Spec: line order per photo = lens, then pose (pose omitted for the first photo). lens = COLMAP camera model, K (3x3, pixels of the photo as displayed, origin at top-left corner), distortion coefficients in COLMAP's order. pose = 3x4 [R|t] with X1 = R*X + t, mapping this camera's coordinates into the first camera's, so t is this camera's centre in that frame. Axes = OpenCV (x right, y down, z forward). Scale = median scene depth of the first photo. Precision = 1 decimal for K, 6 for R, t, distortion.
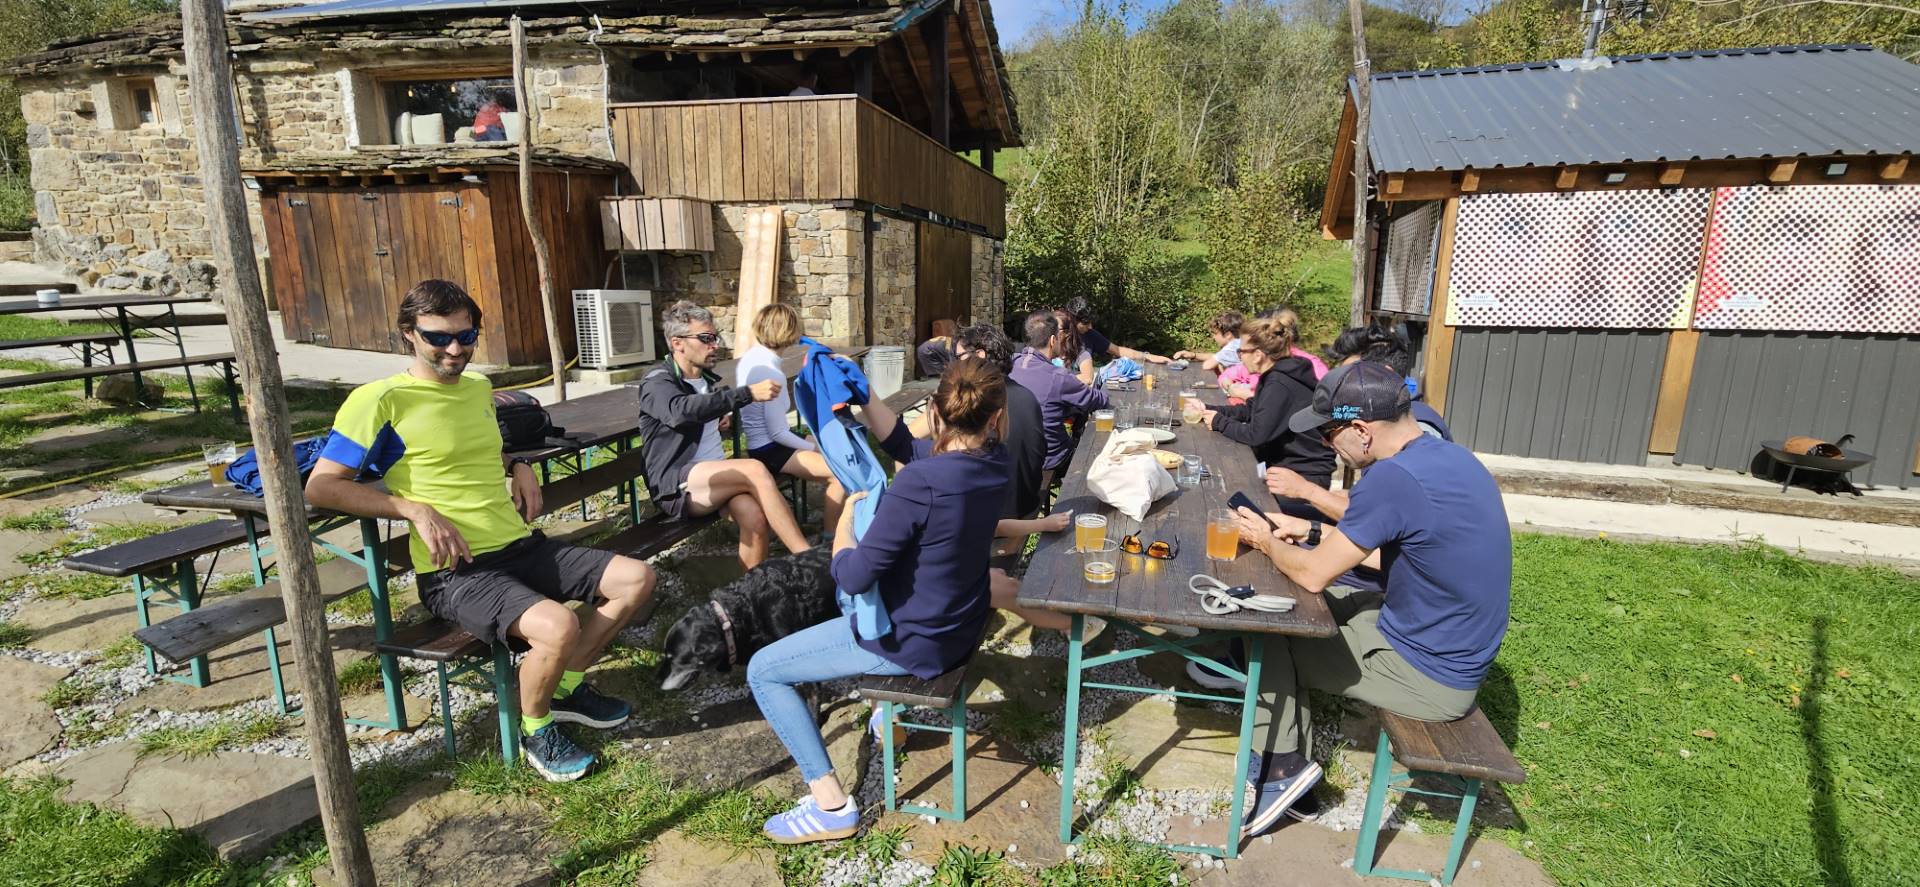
lens RADIAL K [[780.7, 0, 961.3], [0, 780.7, 421.1], [0, 0, 1]] dist [0.025552, -0.014845]
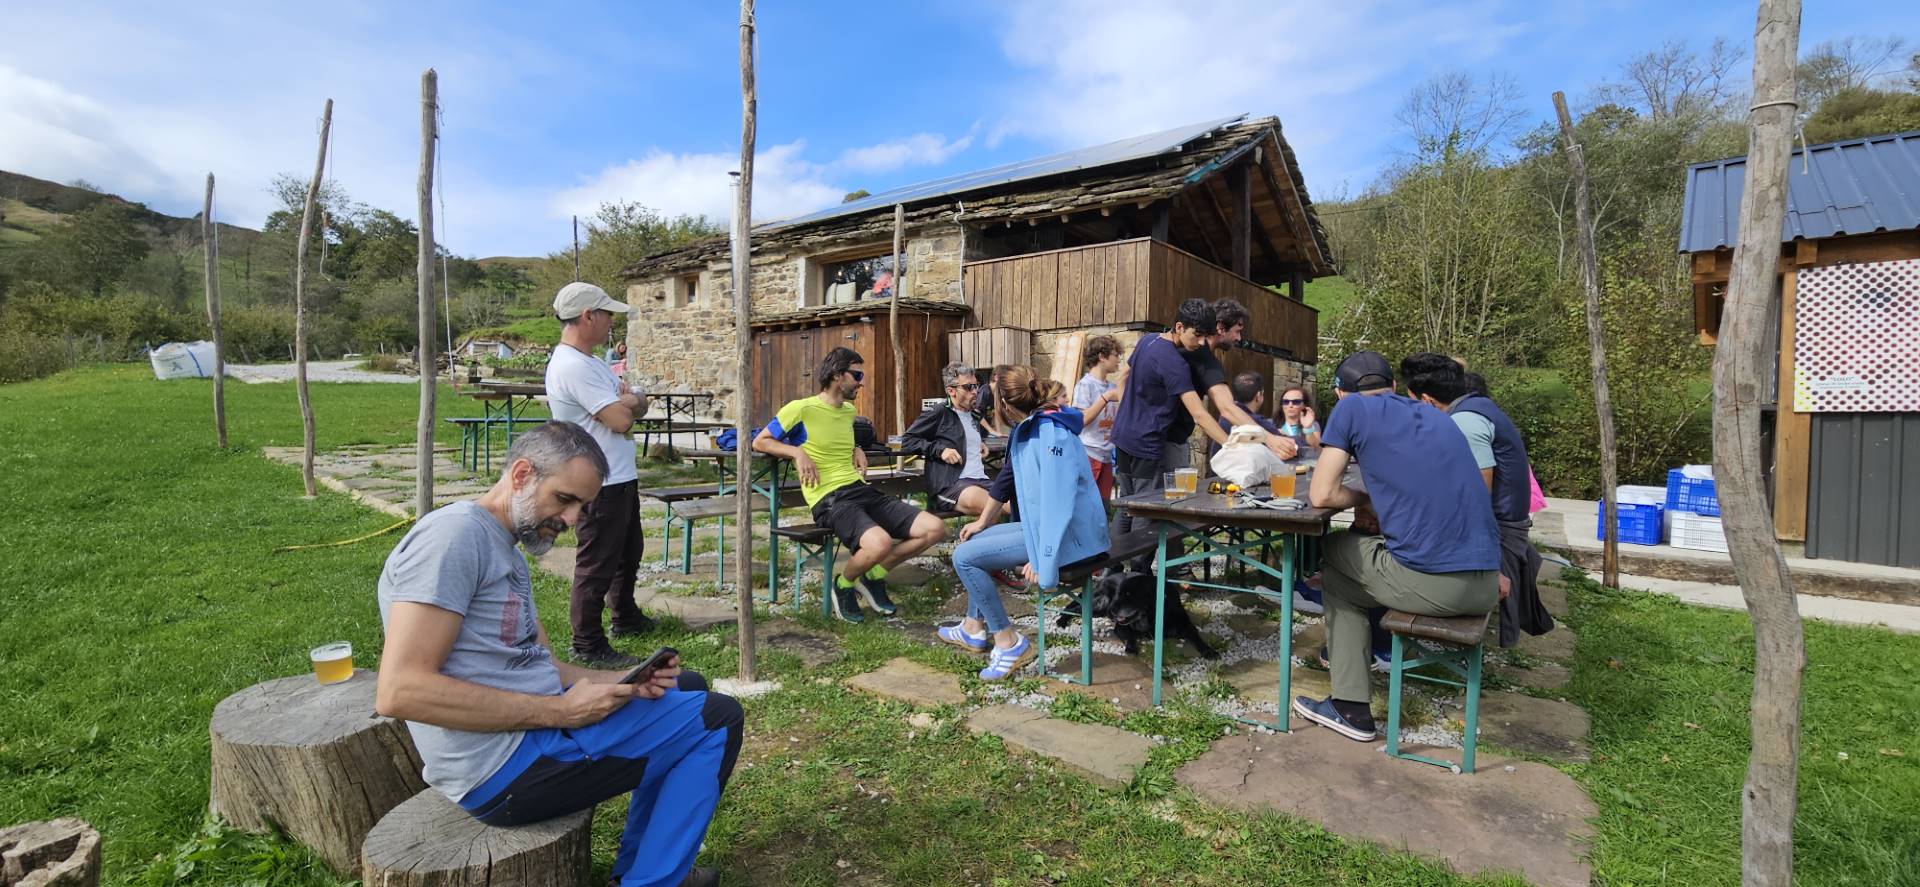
lens RADIAL K [[780.7, 0, 961.3], [0, 780.7, 421.1], [0, 0, 1]] dist [0.025552, -0.014845]
pose [[0.906657, 0.004191, -0.421848, 0.101162], [-0.086111, 0.980736, -0.175331, 0.084186], [0.412986, 0.195291, 0.889553, -0.110304]]
